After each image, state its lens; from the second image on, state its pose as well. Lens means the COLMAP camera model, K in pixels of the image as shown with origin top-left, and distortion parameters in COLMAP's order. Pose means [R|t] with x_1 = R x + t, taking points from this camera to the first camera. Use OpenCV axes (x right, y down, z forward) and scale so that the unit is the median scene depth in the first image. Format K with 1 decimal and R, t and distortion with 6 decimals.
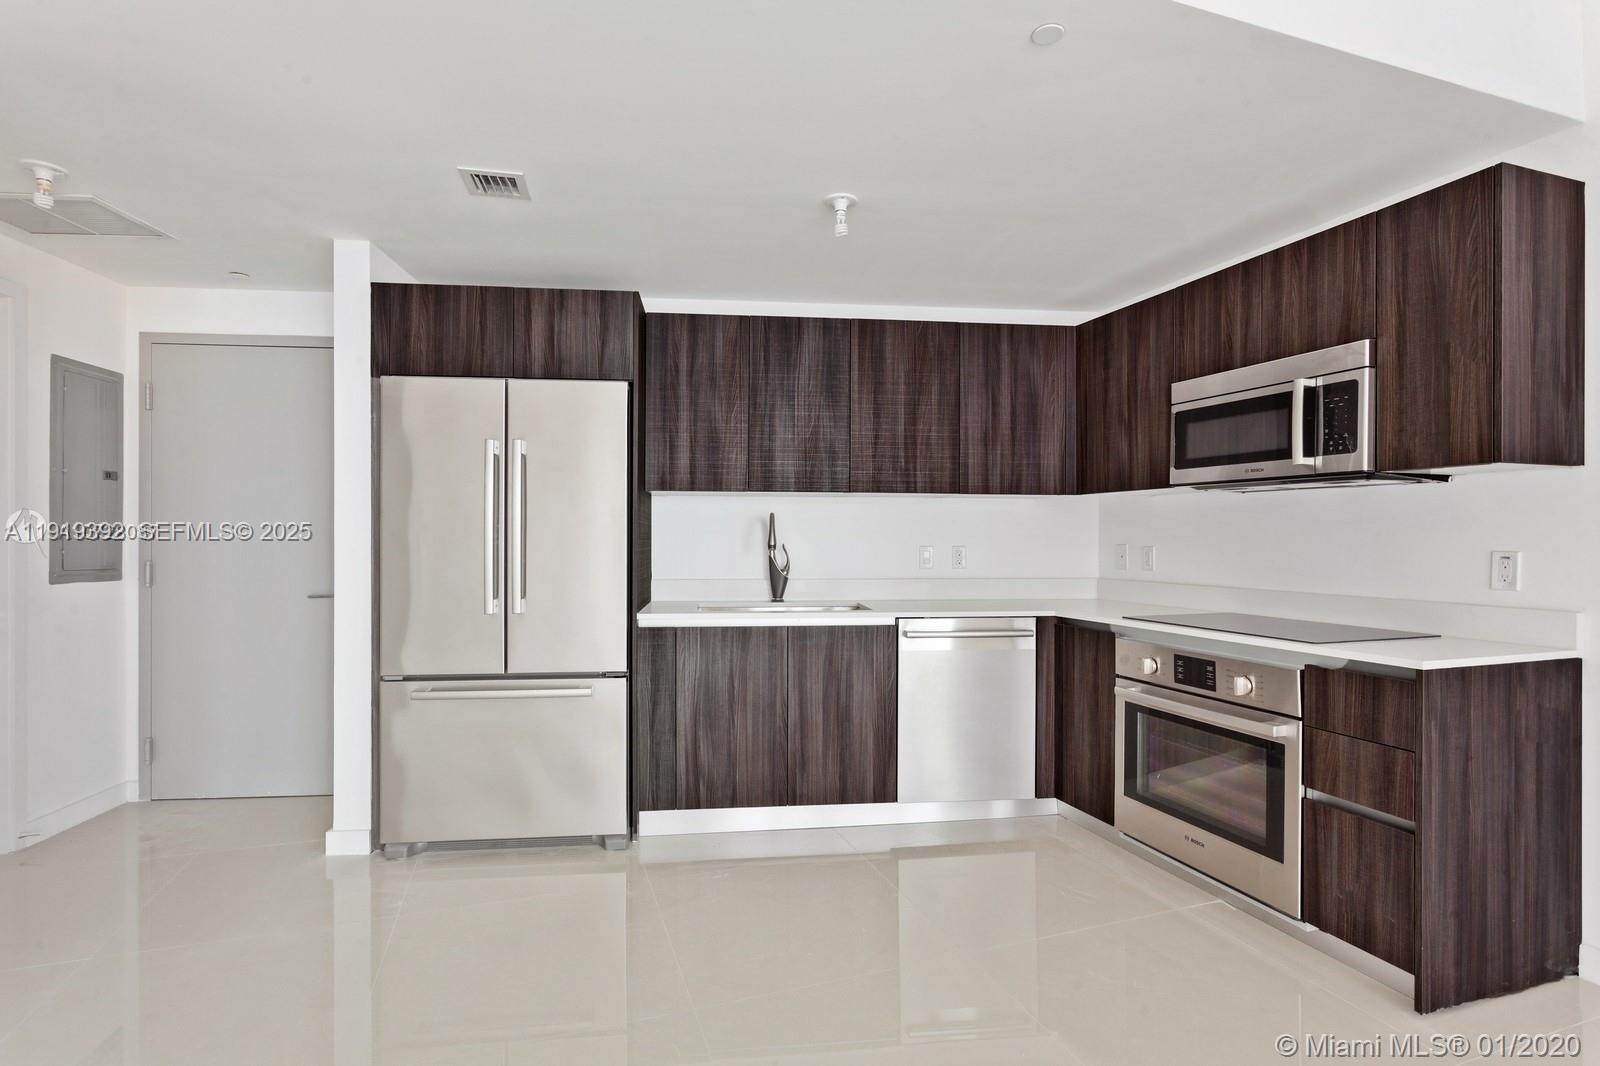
lens RADIAL K [[791.0, 0, 802.4], [0, 791.0, 538.9], [0, 0, 1]] dist [0.001108, 0.000030]
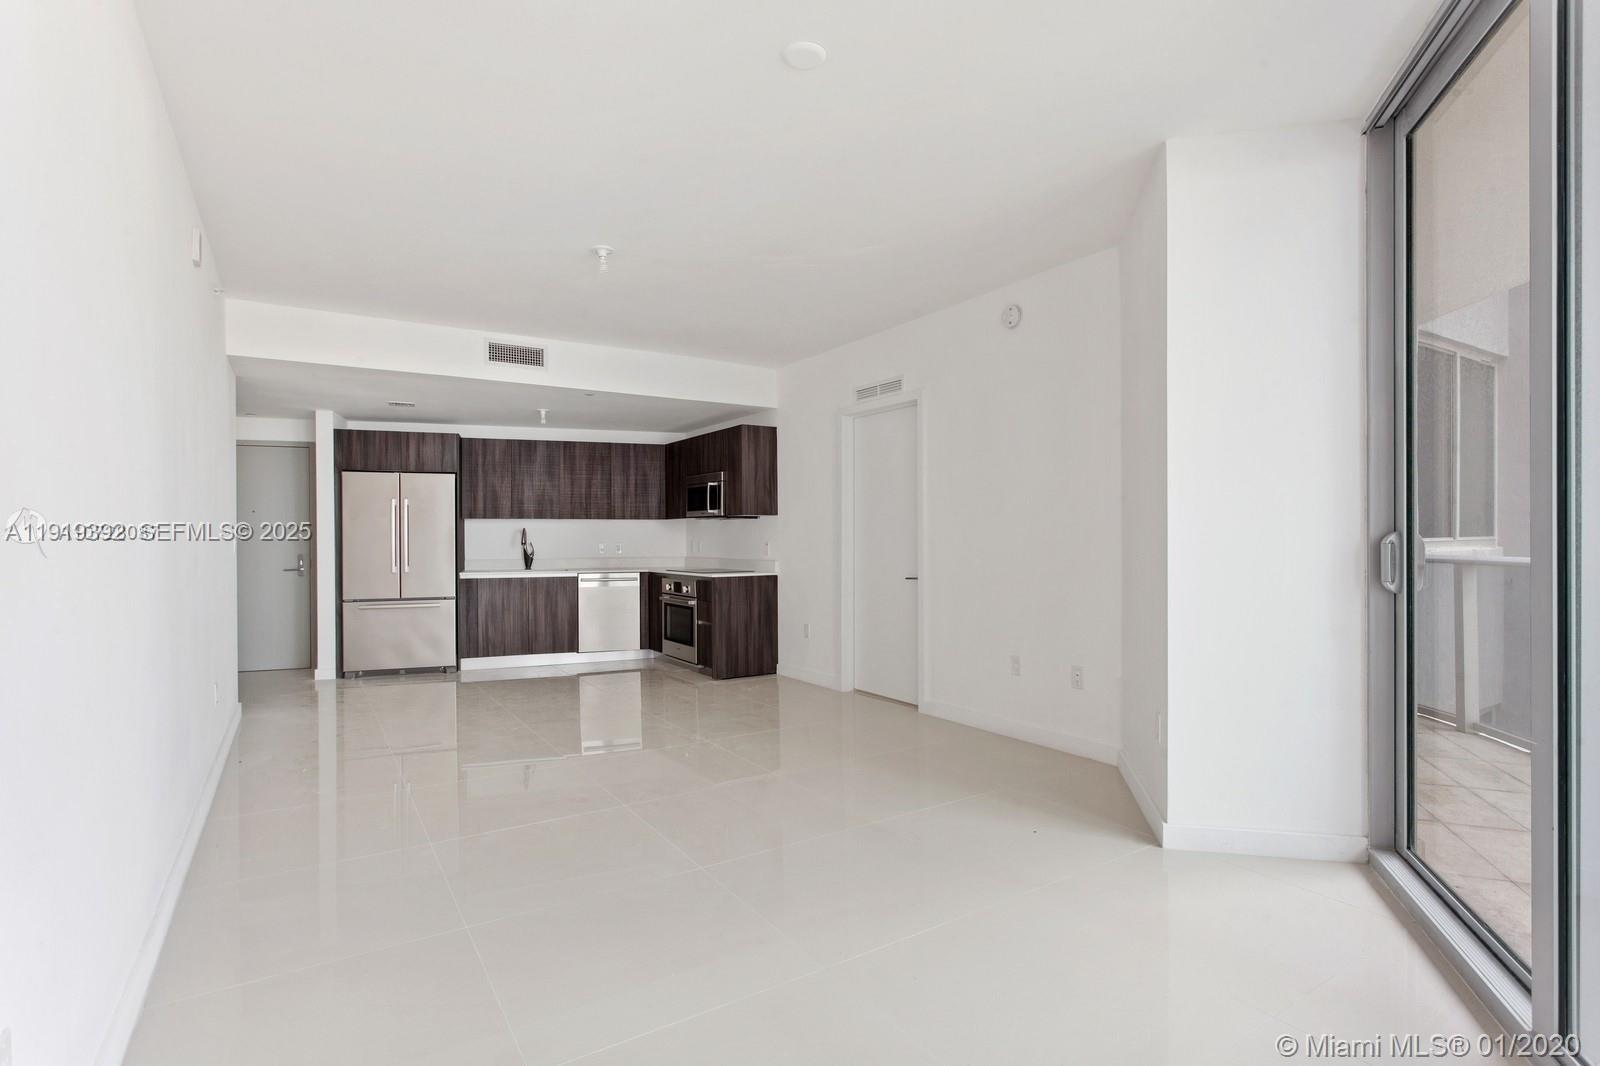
lens RADIAL K [[791.0, 0, 802.4], [0, 791.0, 538.9], [0, 0, 1]] dist [0.001108, 0.000030]
pose [[0.972640, -0.007685, 0.232189, 0.224779], [0.007040, 0.999969, 0.003604, -0.006022], [-0.232209, -0.001870, 0.972664, -1.446738]]
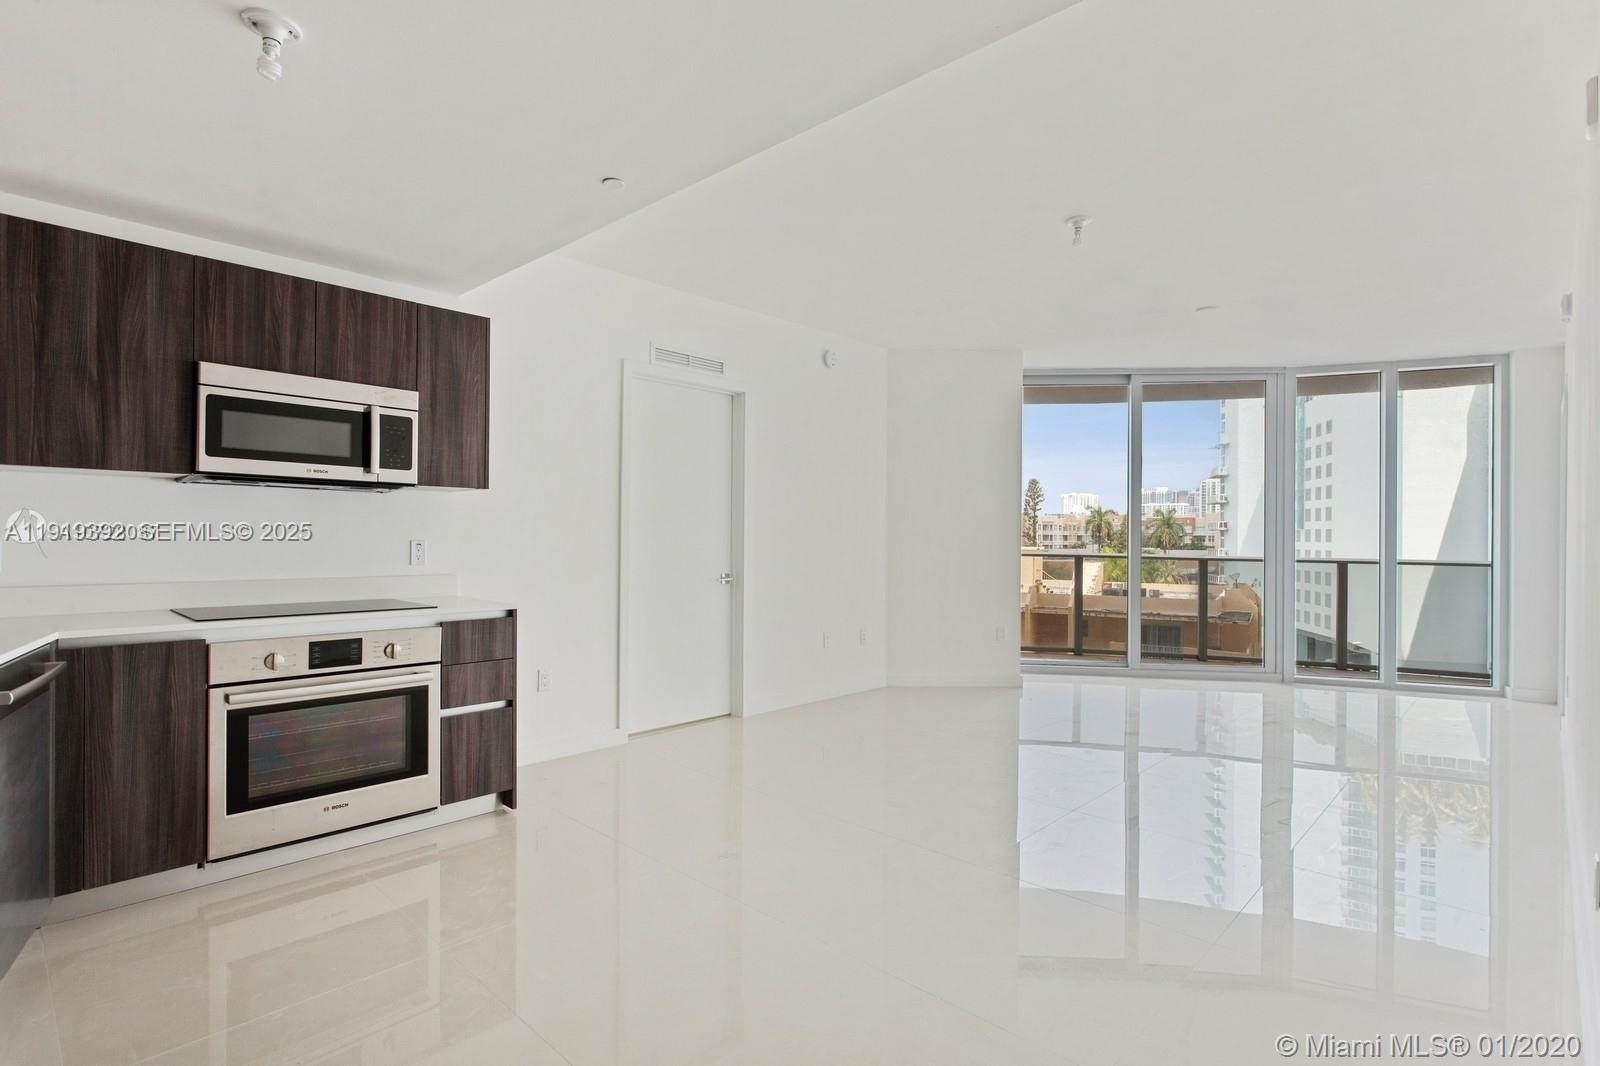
lens RADIAL K [[791.0, 0, 802.4], [0, 791.0, 538.9], [0, 0, 1]] dist [0.001108, 0.000030]
pose [[-0.469788, -0.003920, 0.882771, -0.626589], [-0.005283, 0.999985, 0.001629, 0.004045], [-0.882764, -0.003898, -0.469801, 0.763265]]
